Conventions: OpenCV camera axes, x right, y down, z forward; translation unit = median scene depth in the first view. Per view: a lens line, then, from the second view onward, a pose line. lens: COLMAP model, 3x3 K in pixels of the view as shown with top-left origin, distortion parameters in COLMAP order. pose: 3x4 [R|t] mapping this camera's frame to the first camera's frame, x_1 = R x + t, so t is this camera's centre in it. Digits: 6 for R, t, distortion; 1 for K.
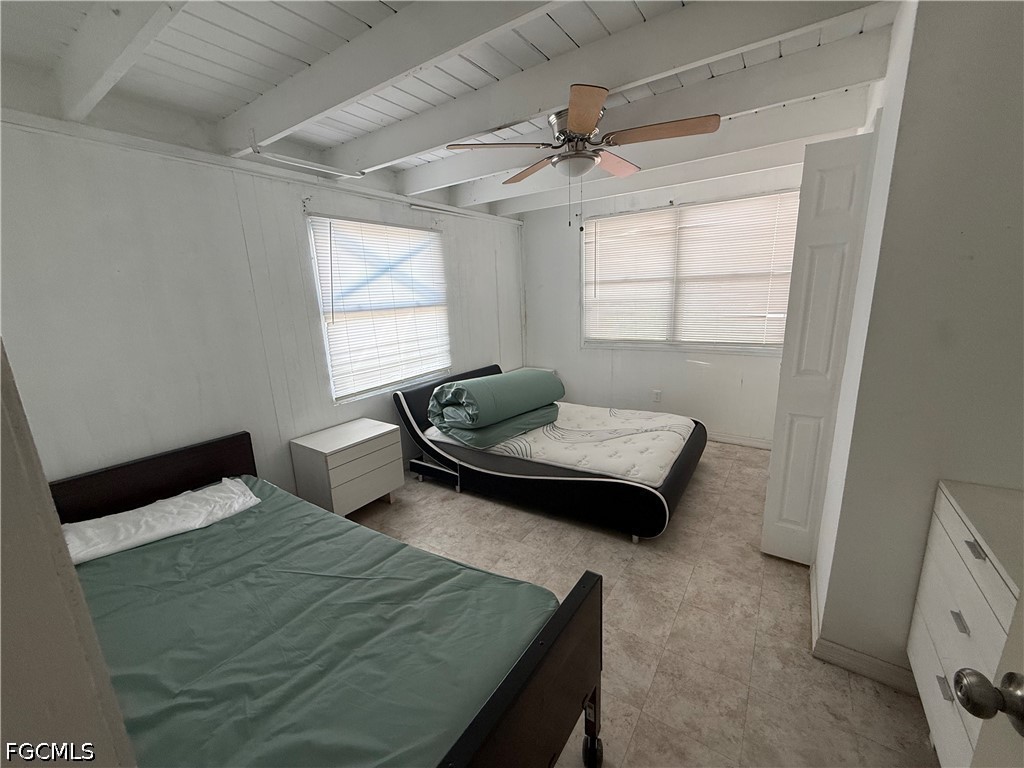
lens RADIAL K [[409.6, 0, 511.4], [0, 409.6, 383.8], [0, 0, 1]] dist [0.001002, 0.000061]
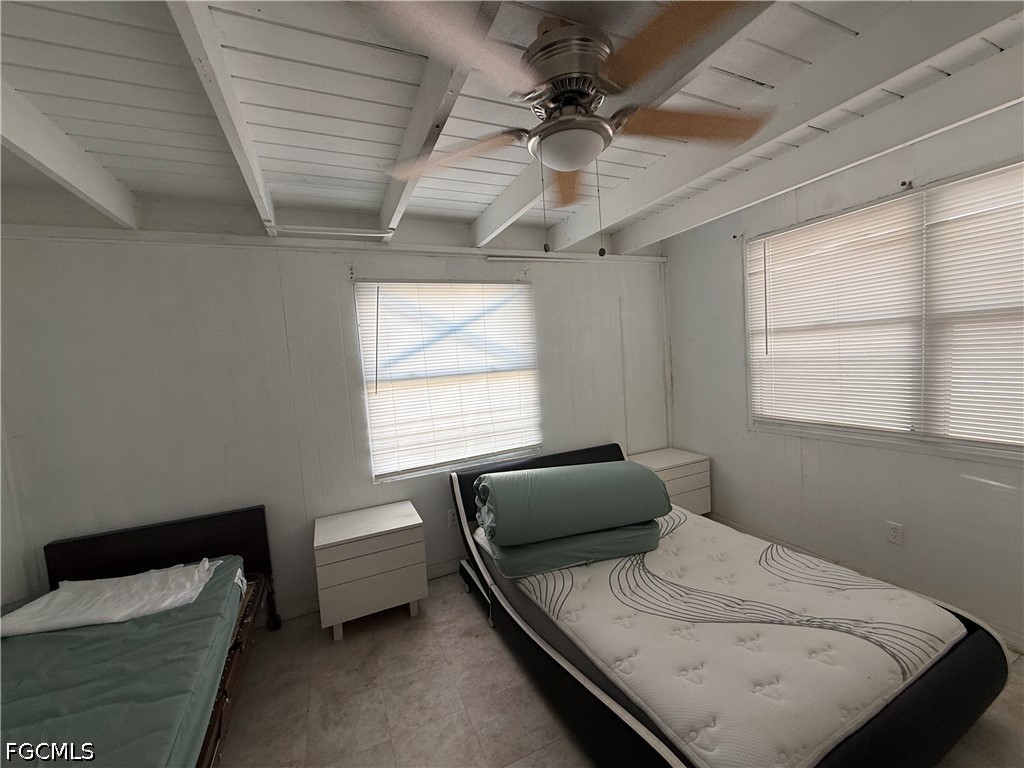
lens RADIAL K [[409.6, 0, 512.0], [0, 409.6, 384.2], [0, 0, 1]] dist [0.001002, 0.000061]
pose [[0.852025, 0.019231, -0.523148, 0.270336], [-0.081700, 0.991965, -0.096595, -0.094041], [0.517087, 0.125042, 0.846750, 0.342468]]
